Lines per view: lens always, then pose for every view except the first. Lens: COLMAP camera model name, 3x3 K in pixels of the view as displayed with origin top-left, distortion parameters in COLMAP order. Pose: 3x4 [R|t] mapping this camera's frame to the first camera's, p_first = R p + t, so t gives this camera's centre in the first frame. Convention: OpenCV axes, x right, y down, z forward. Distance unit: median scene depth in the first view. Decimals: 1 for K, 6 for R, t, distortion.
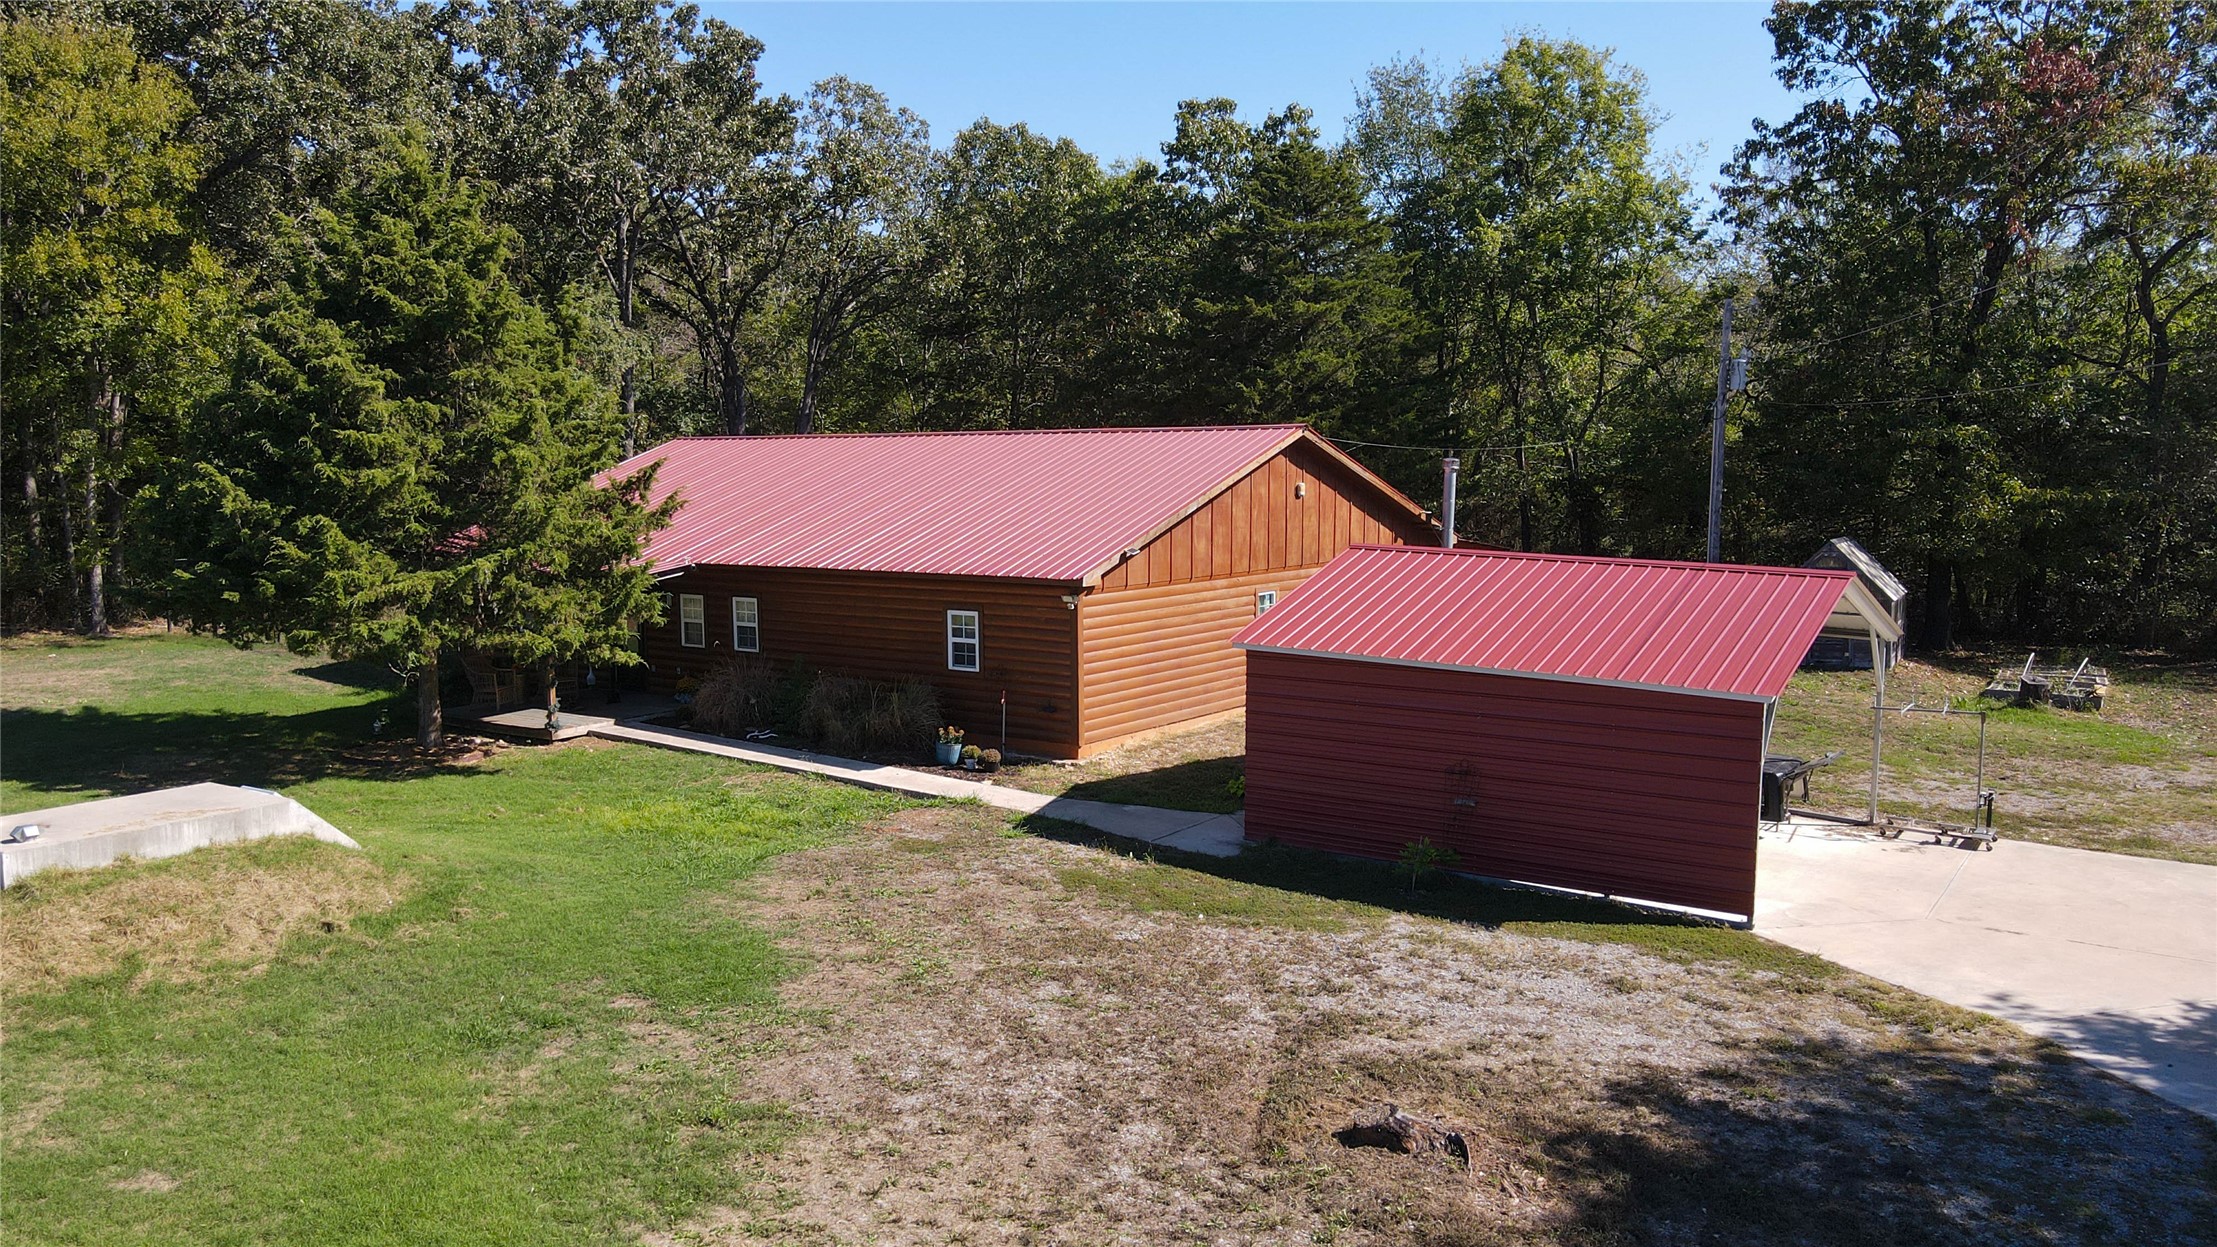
lens RADIAL K [[1634.8, 0, 1114.7], [0, 1634.8, 616.4], [0, 0, 1]] dist [-0.003293, 0.023322]
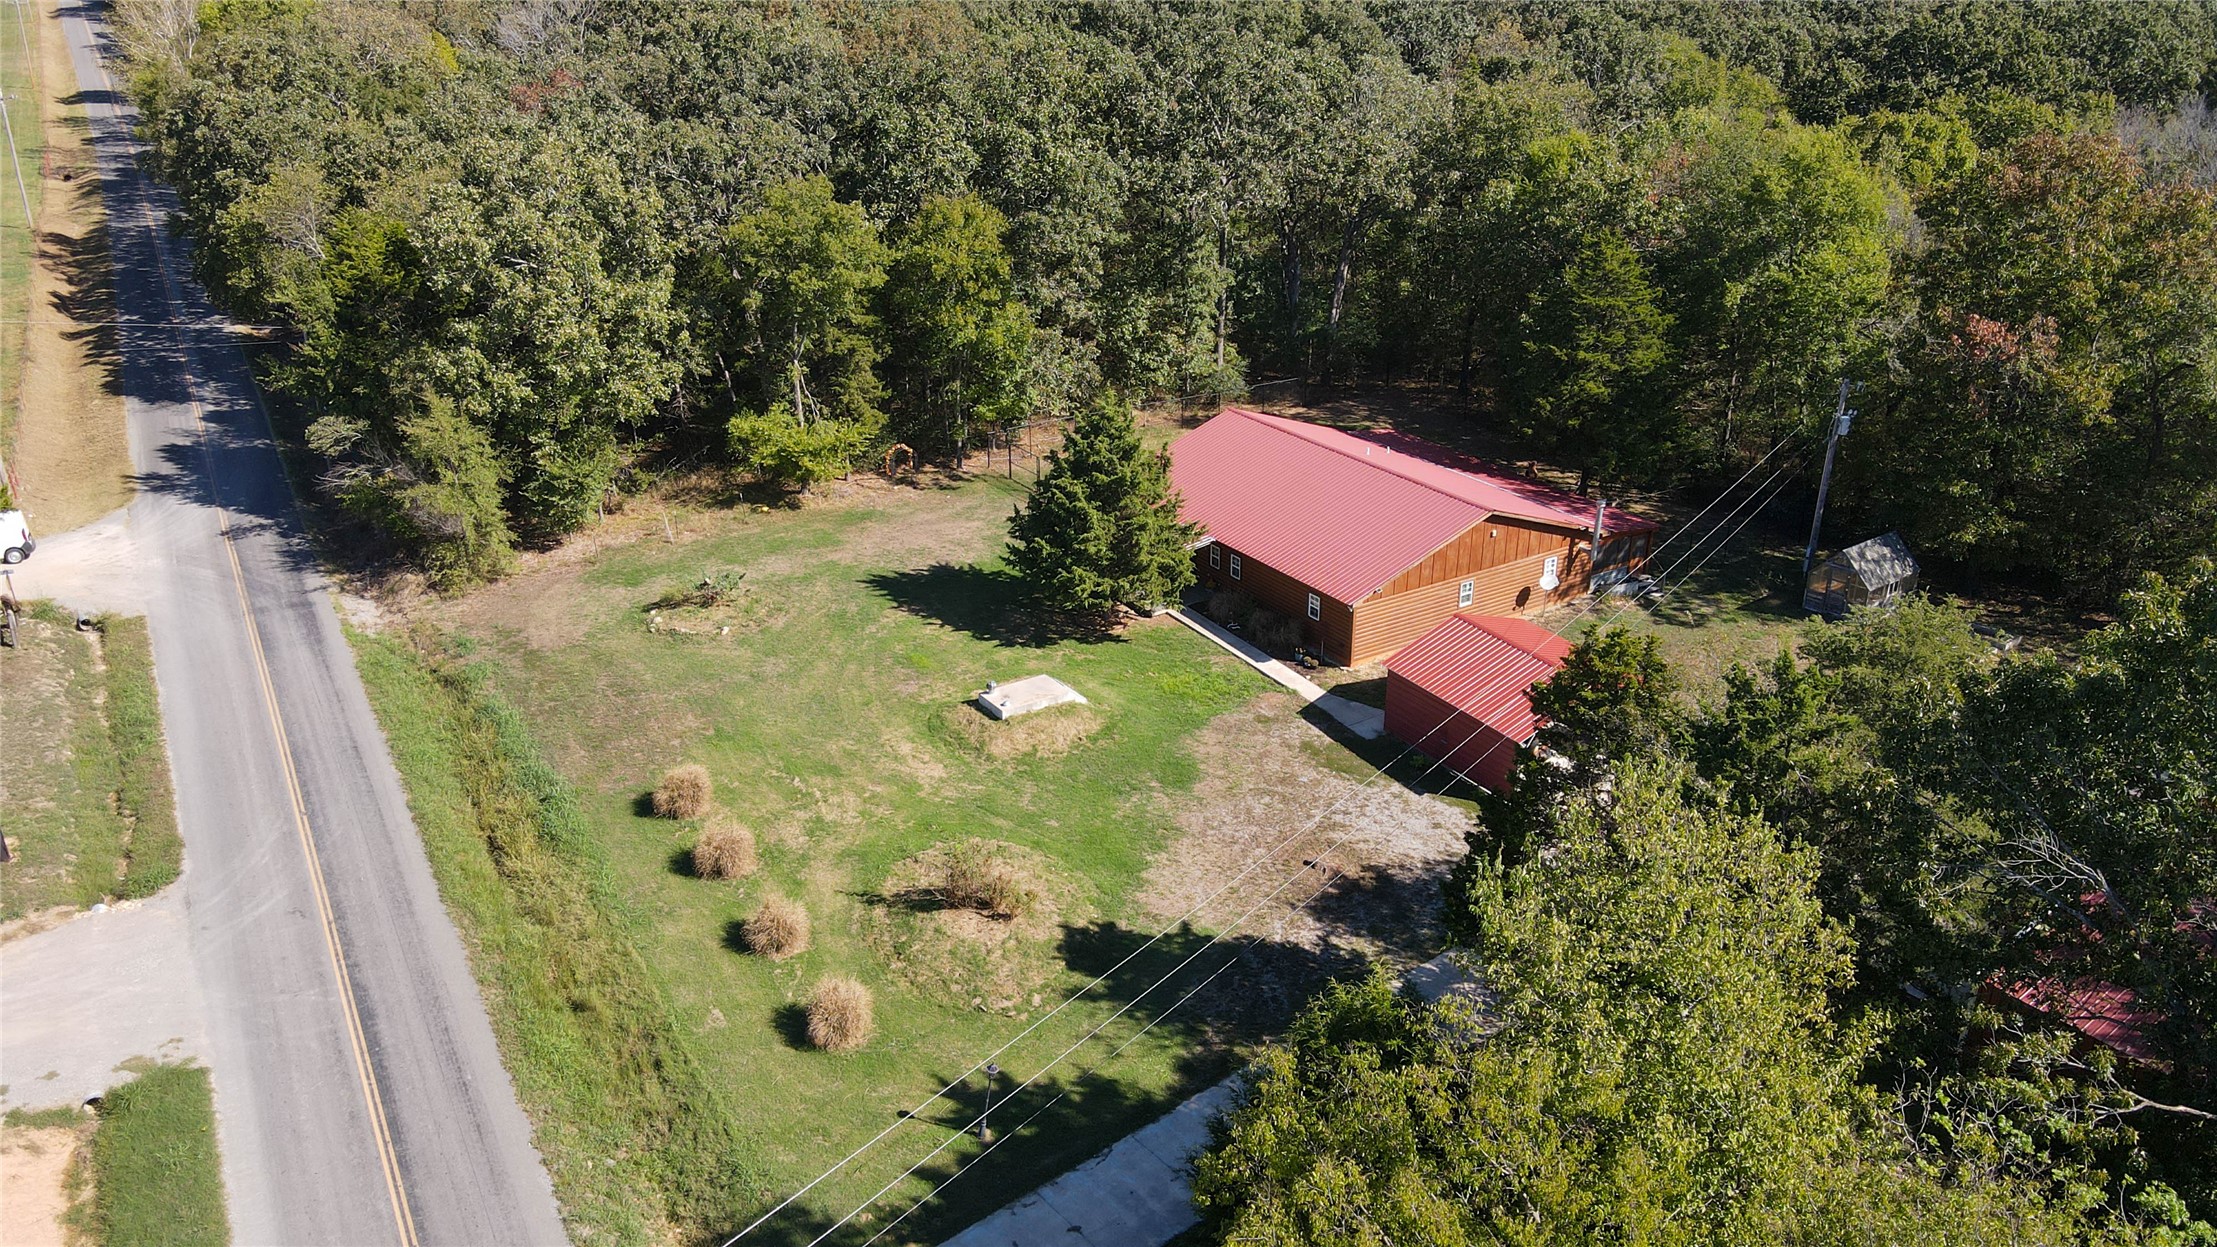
lens RADIAL K [[1634.8, 0, 1112.9], [0, 1634.8, 631.3], [0, 0, 1]] dist [-0.003293, 0.023322]
pose [[0.924366, 0.152418, -0.349739, 0.498752], [-0.033030, 0.945258, 0.324649, -0.748728], [0.380075, -0.288542, 0.878798, -1.277325]]
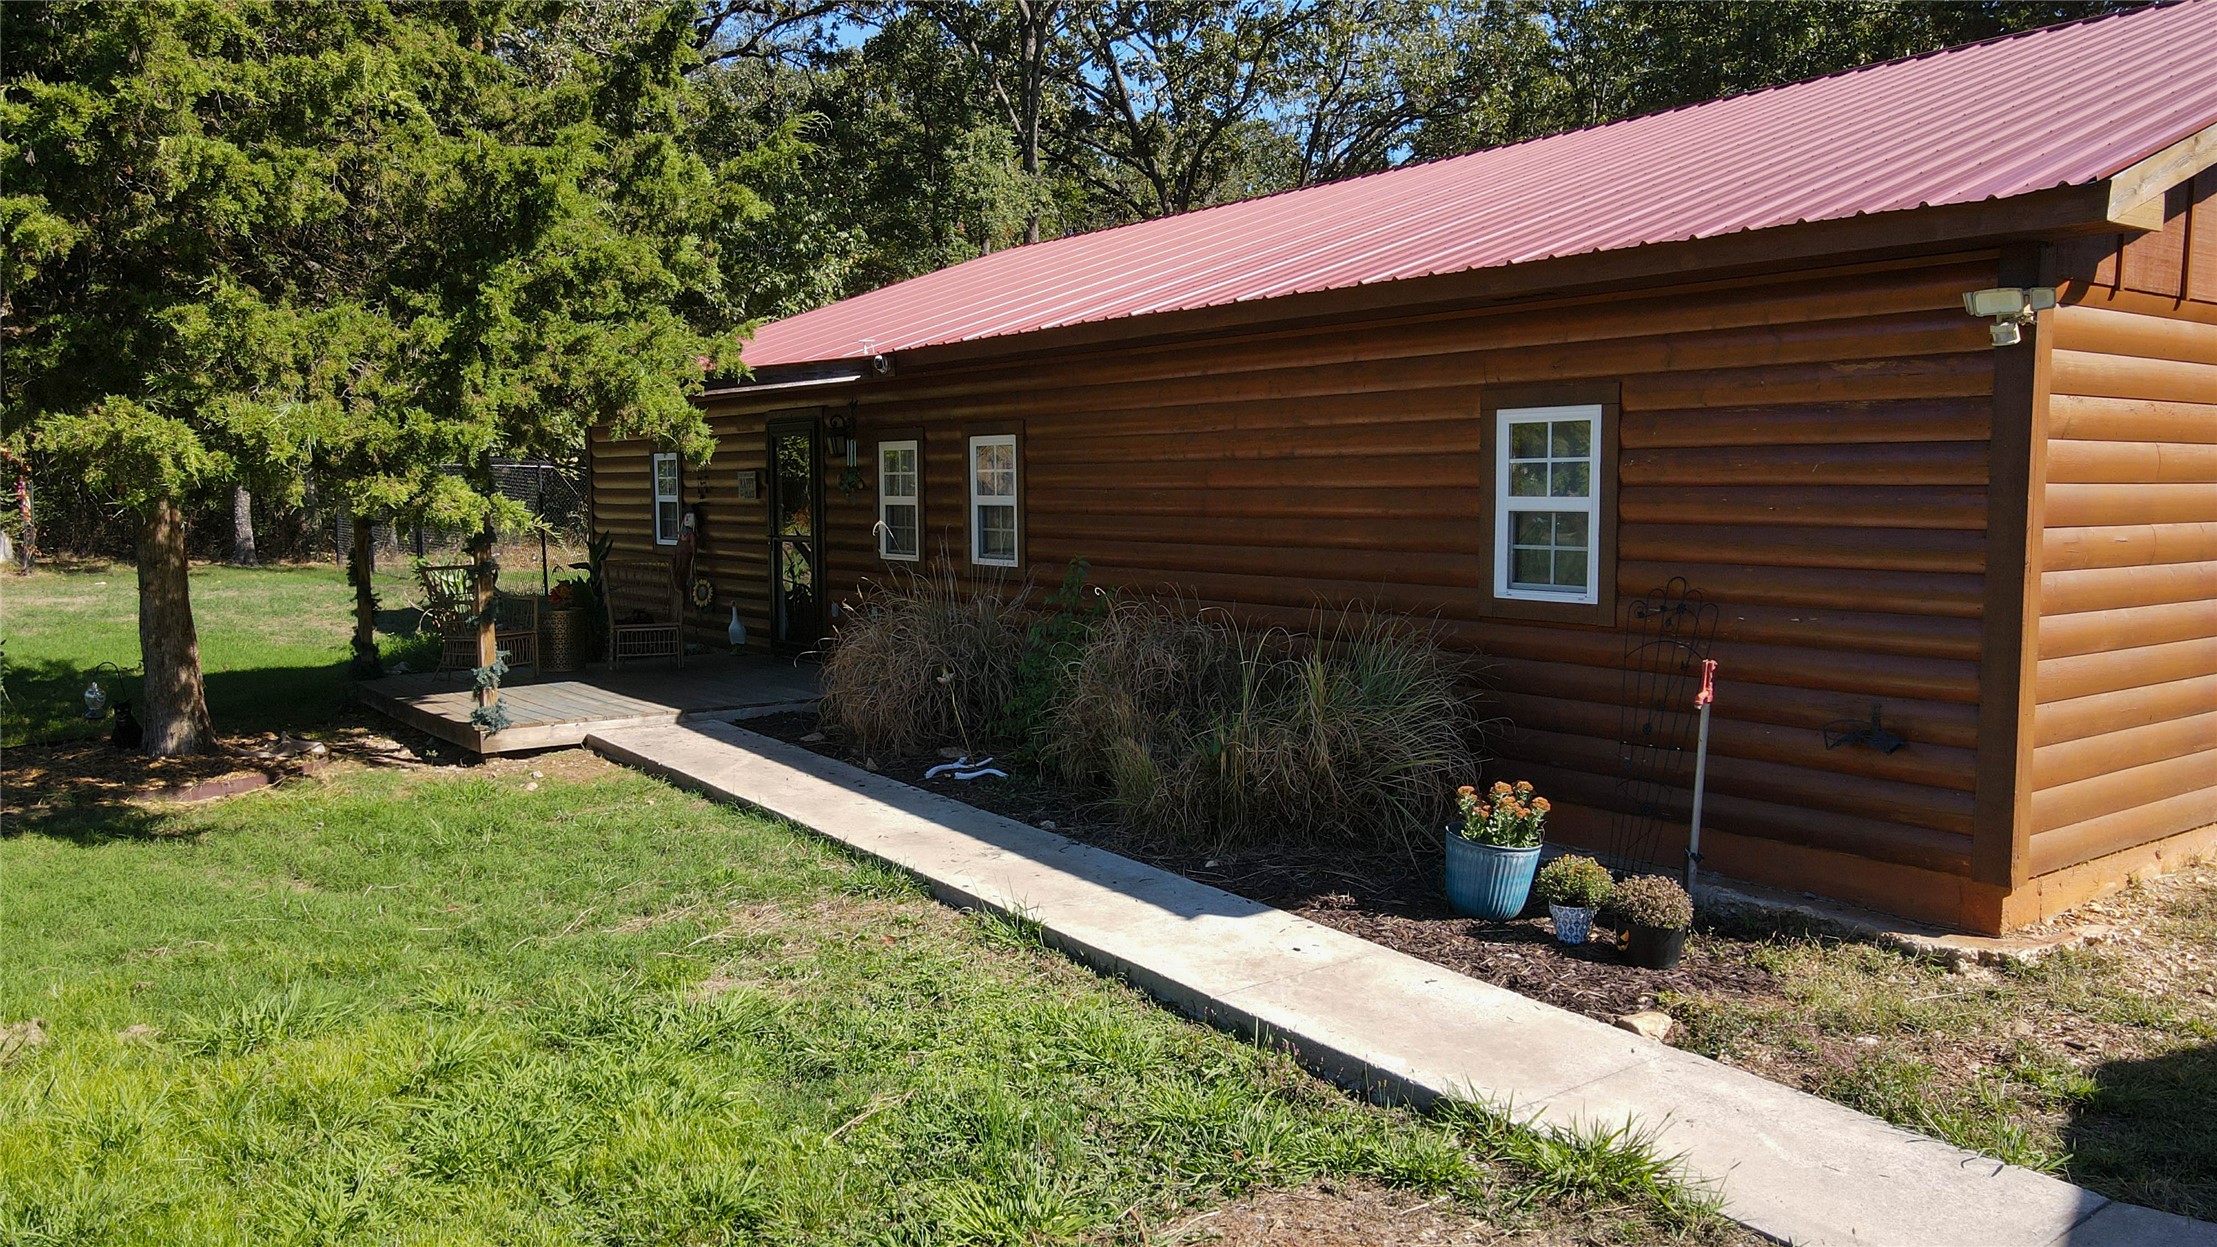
lens RADIAL K [[1634.8, 0, 1089.8], [0, 1634.8, 630.4], [0, 0, 1]] dist [-0.003293, 0.023322]
pose [[0.945064, 0.028506, -0.325639, -0.076187], [-0.031374, 0.999501, -0.003557, 0.044485], [0.325375, 0.013579, 0.945488, 0.709479]]
